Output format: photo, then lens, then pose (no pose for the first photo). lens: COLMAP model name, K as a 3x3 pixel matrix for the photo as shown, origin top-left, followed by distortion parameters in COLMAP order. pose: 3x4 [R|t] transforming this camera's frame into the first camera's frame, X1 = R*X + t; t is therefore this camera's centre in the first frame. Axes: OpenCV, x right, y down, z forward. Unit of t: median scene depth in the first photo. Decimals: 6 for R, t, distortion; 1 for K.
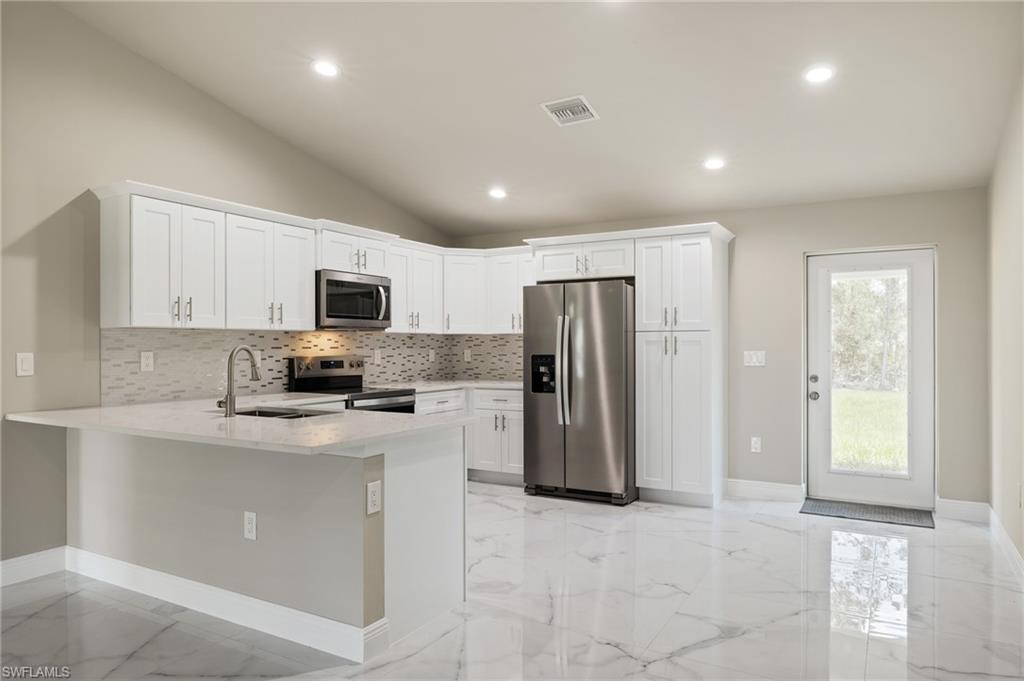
lens RADIAL K [[656.6, 0, 512.0], [0, 656.6, 340.5], [0, 0, 1]] dist [-0.005517, 0.000232]
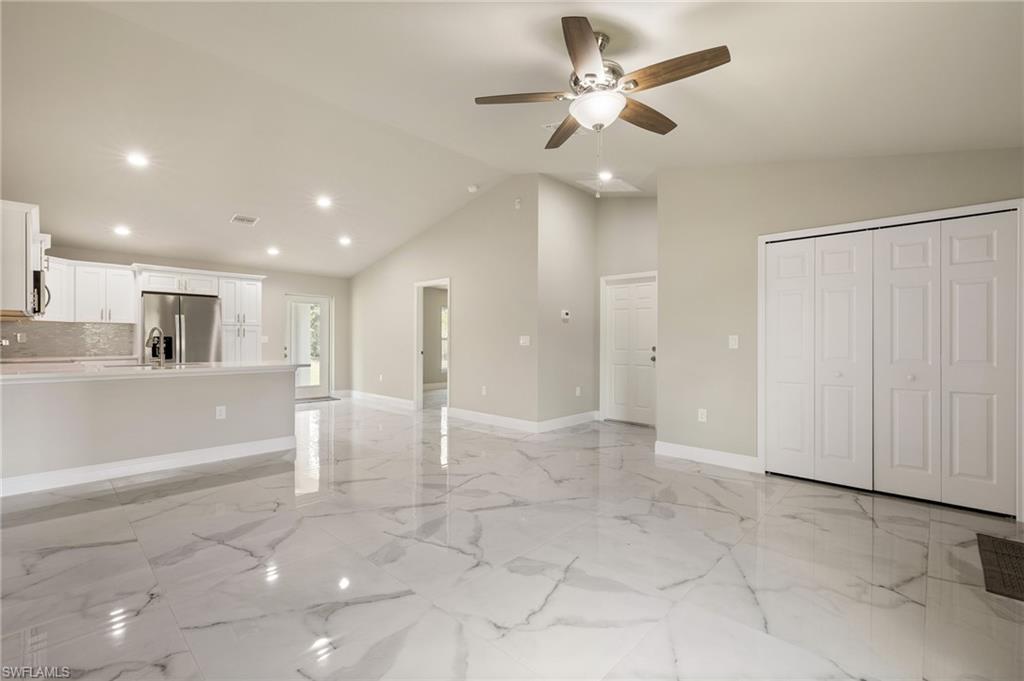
lens RADIAL K [[446.9, 0, 508.4], [0, 446.9, 340.3], [0, 0, 1]] dist [0.012956, 0.000082]
pose [[0.245558, 0.002224, 0.969379, -0.869007], [-0.011526, 0.999933, 0.000626, 0.020350], [-0.969313, -0.011327, 0.245568, -0.139382]]
